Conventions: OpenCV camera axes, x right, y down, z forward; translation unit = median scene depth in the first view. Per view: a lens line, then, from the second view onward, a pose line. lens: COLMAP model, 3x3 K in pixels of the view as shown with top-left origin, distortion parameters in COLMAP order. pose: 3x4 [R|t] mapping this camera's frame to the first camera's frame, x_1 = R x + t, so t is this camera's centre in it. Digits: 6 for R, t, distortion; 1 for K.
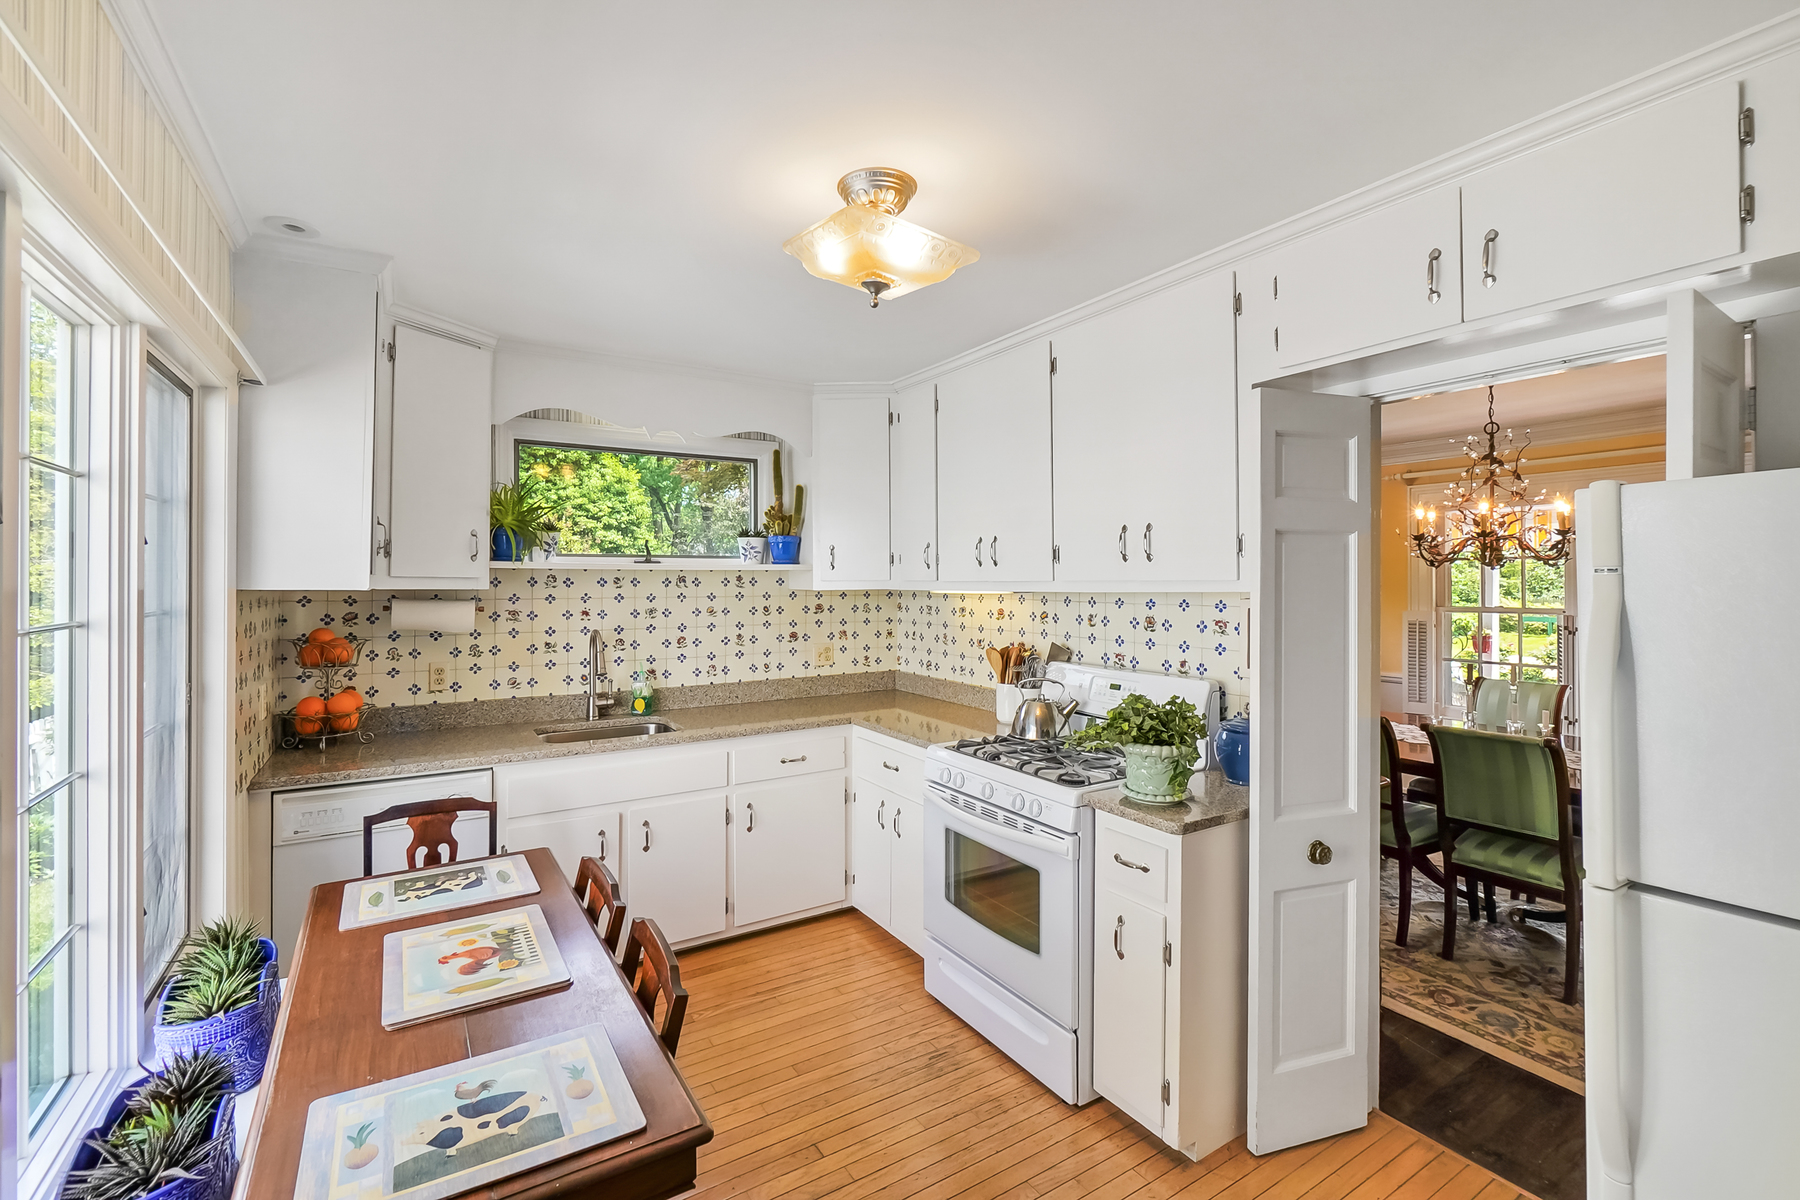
lens RADIAL K [[787.4, 0, 895.6], [0, 787.4, 589.0], [0, 0, 1]] dist [-0.010532, 0.000564]
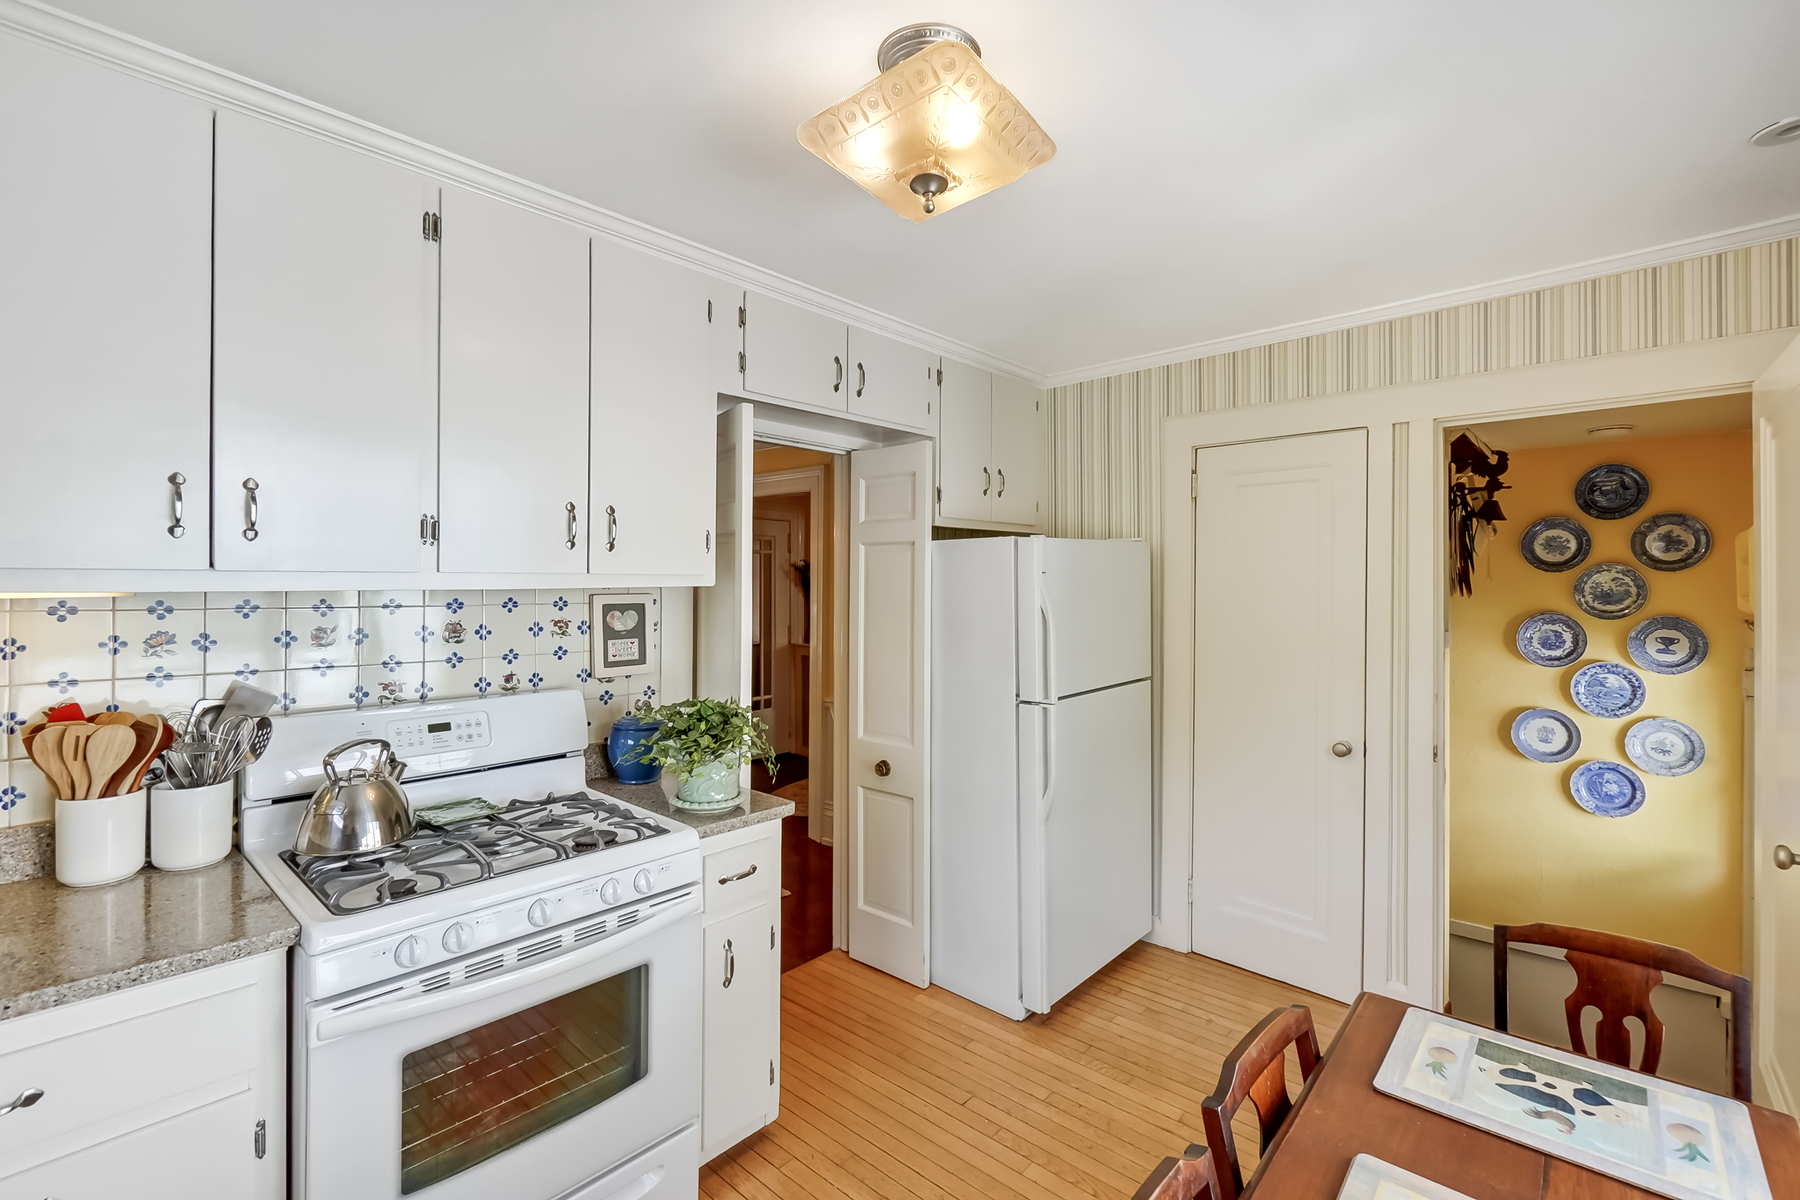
lens RADIAL K [[787.4, 0, 895.6], [0, 787.4, 589.0], [0, 0, 1]] dist [-0.010532, 0.000564]
pose [[-0.271346, -0.006305, 0.962461, -0.535799], [0.006620, 0.999943, 0.008417, 0.000321], [-0.962459, 0.008656, -0.271289, 0.881108]]
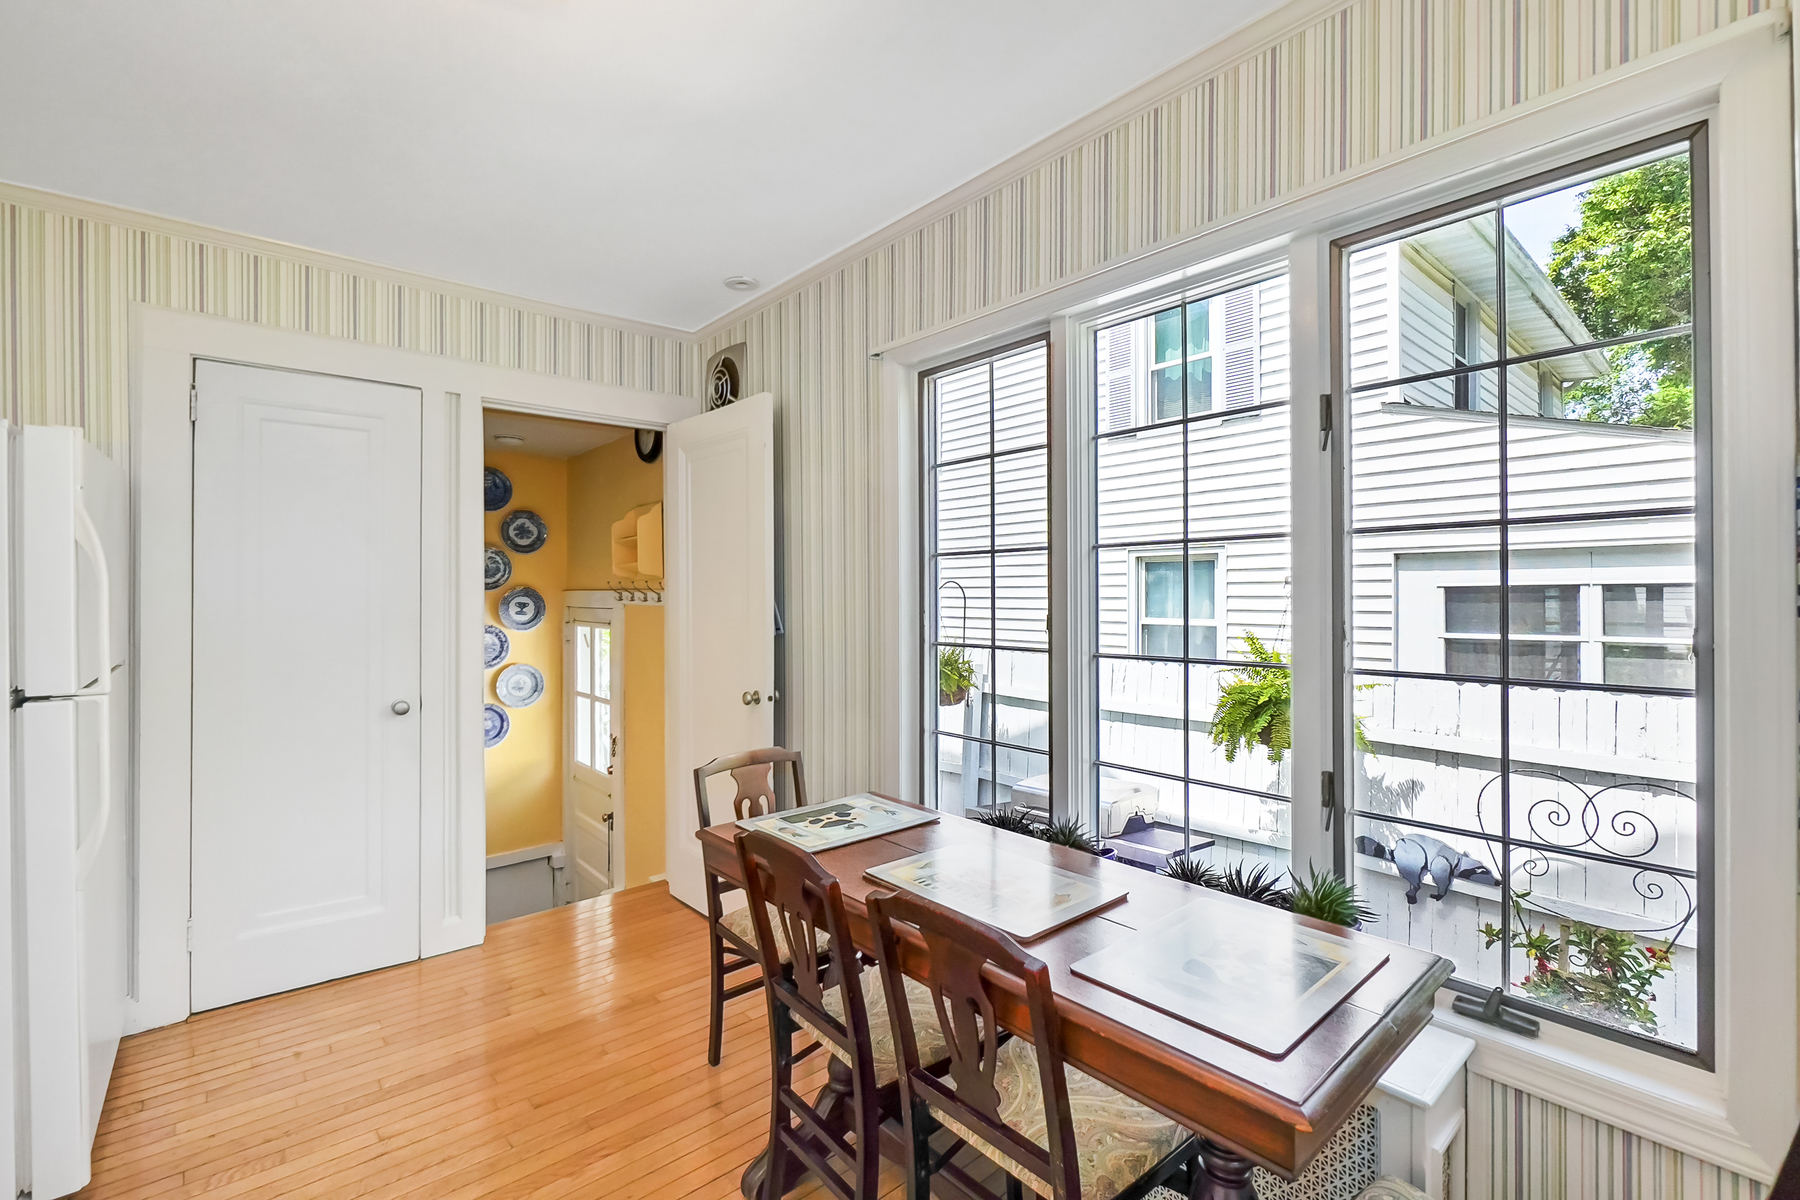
lens RADIAL K [[772.7, 0, 900.0], [0, 772.7, 600.0], [0, 0, 1]] dist [-0.021275, -0.000172]
pose [[-0.986619, -0.002076, -0.163027, -0.164980], [-0.004758, 0.999860, 0.016065, 0.067009], [0.162970, 0.016626, -0.986491, 1.134739]]
